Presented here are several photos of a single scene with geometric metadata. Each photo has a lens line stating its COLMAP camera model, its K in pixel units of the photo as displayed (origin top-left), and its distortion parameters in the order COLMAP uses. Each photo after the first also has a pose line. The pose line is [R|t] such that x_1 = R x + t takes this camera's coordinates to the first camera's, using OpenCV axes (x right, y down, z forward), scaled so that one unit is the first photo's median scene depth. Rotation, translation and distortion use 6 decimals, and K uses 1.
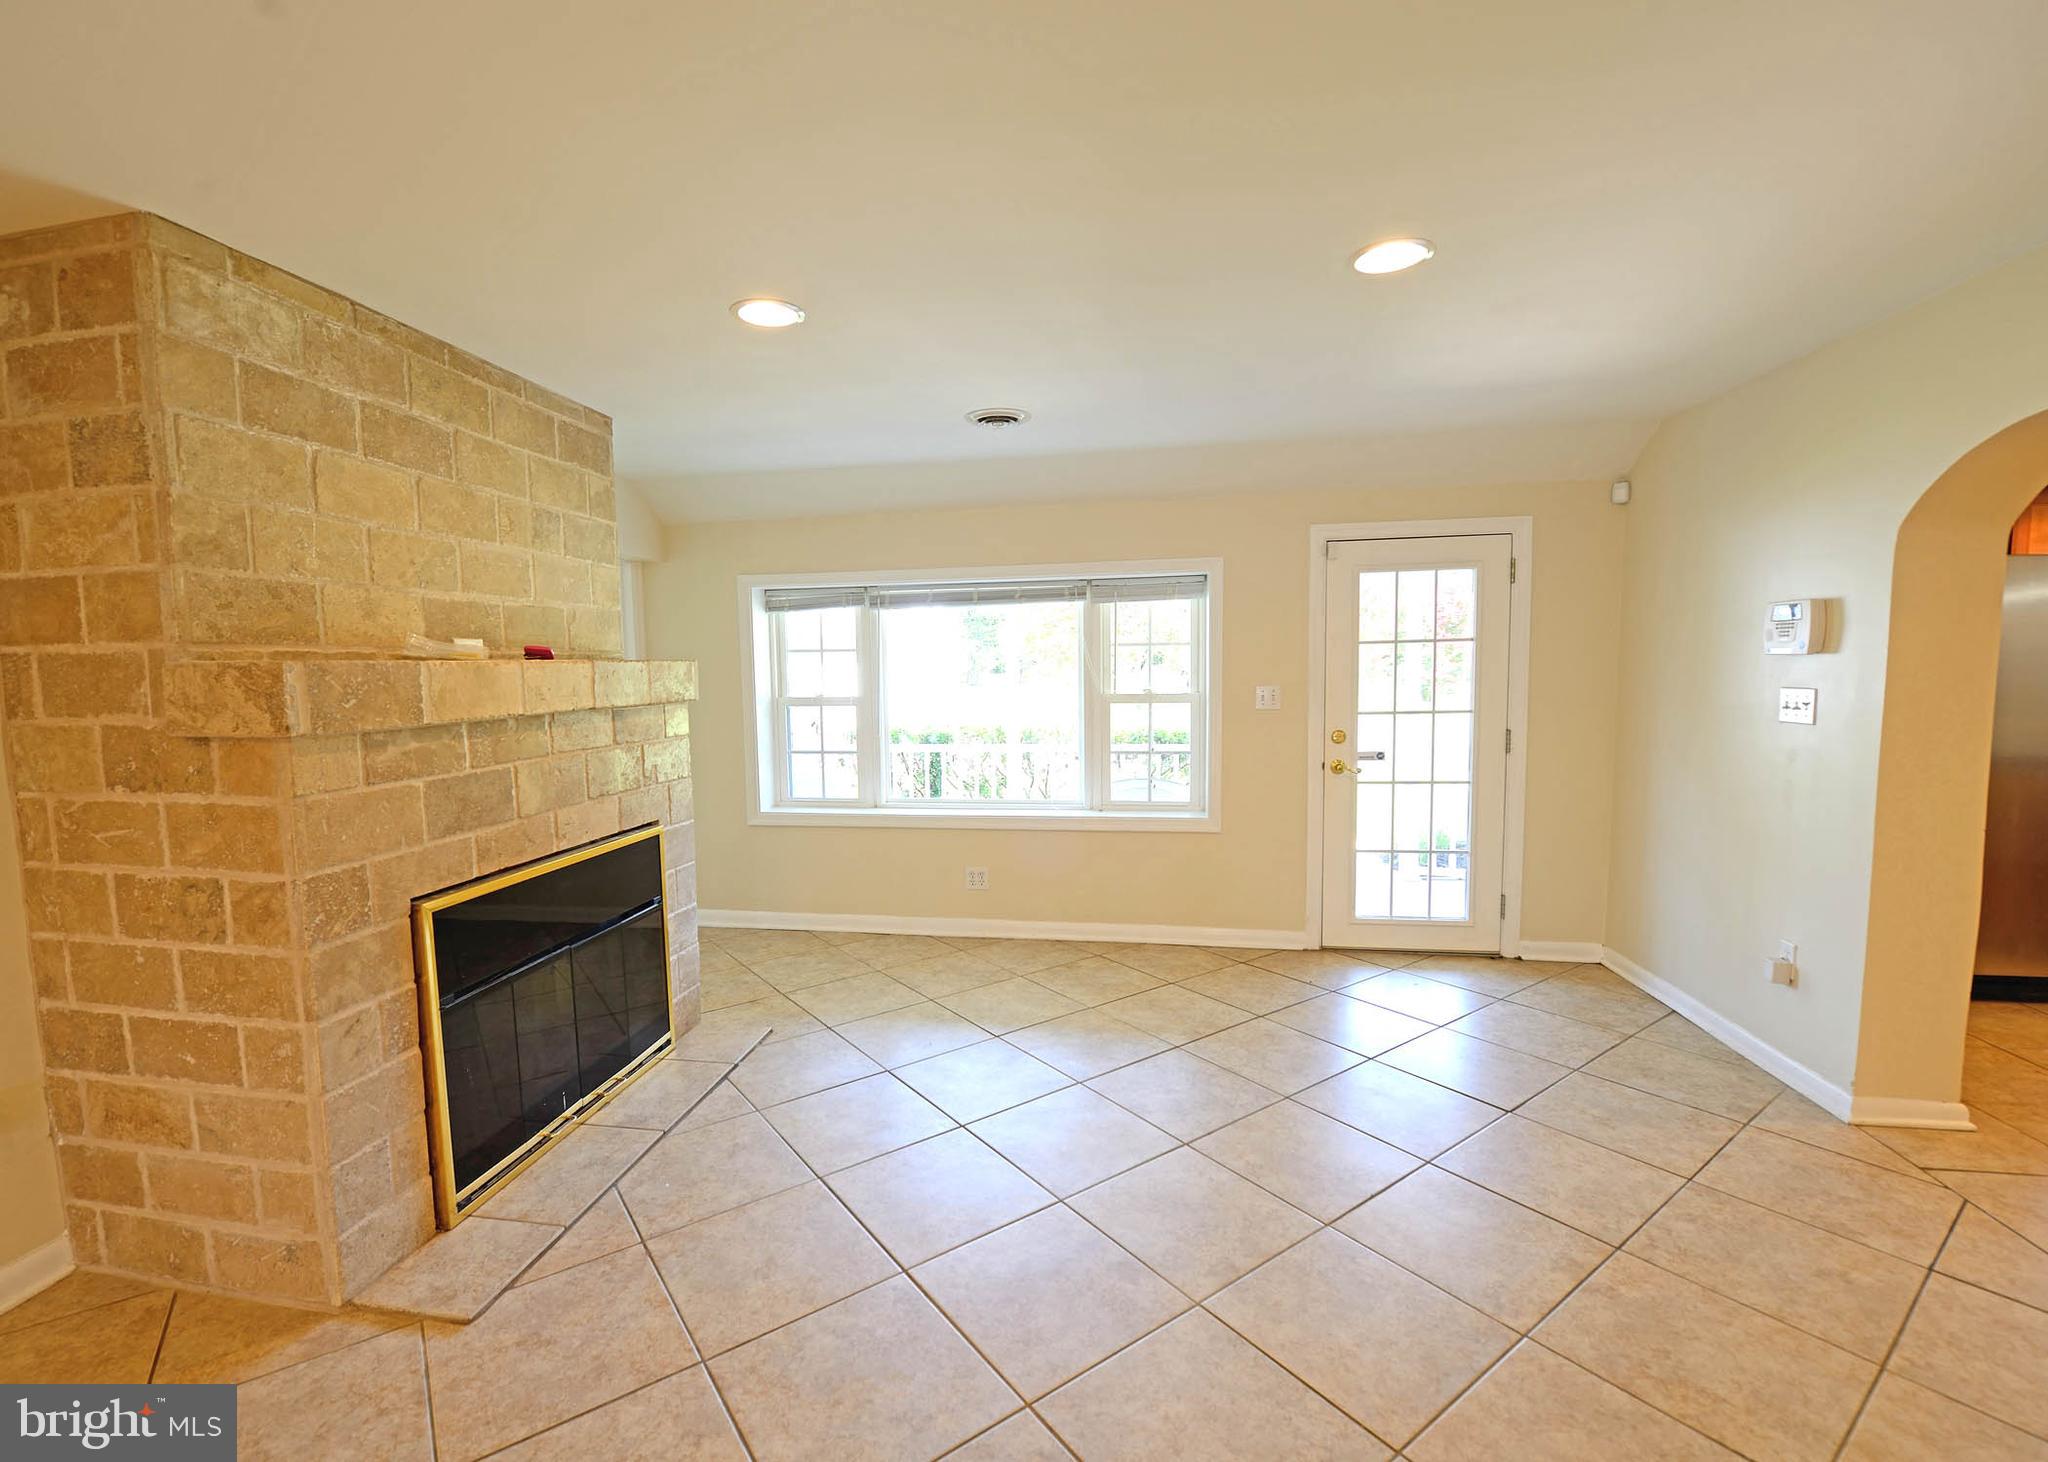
lens RADIAL K [[827.7, 0, 1019.1], [0, 827.7, 735.5], [0, 0, 1]] dist [-0.013349, -0.000237]
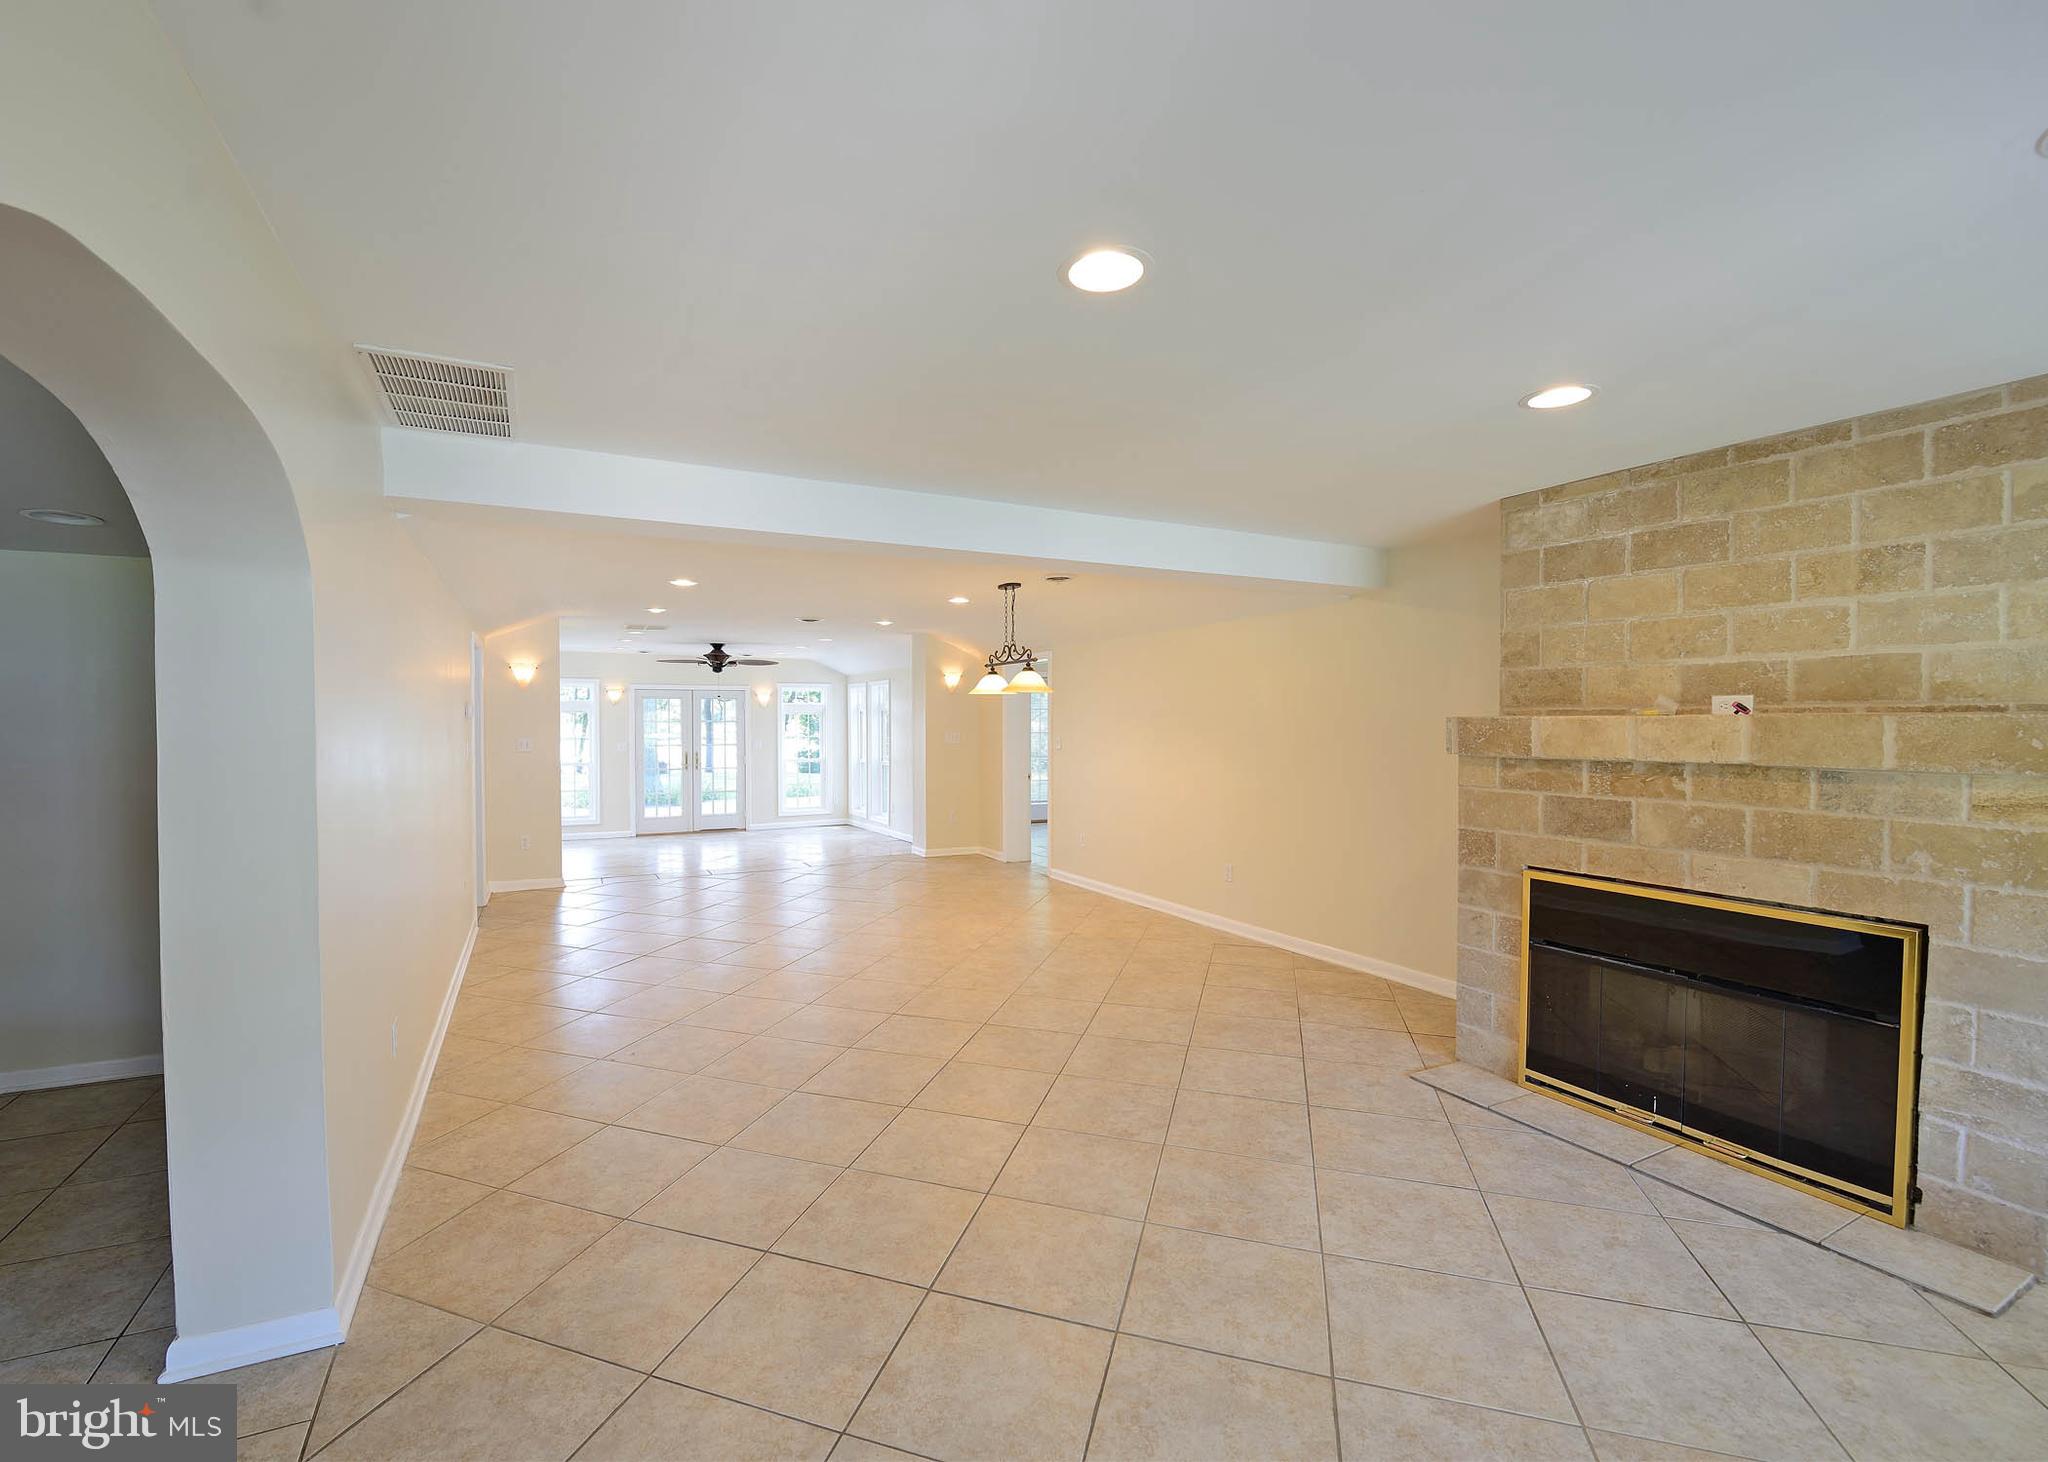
lens RADIAL K [[848.2, 0, 1021.8], [0, 848.2, 731.2], [0, 0, 1]] dist [-0.016311, -0.001862]
pose [[-0.764340, 0.025723, -0.644300, 0.971763], [-0.043239, 0.994910, 0.091016, -0.153630], [0.643362, 0.097426, -0.759338, 1.463860]]
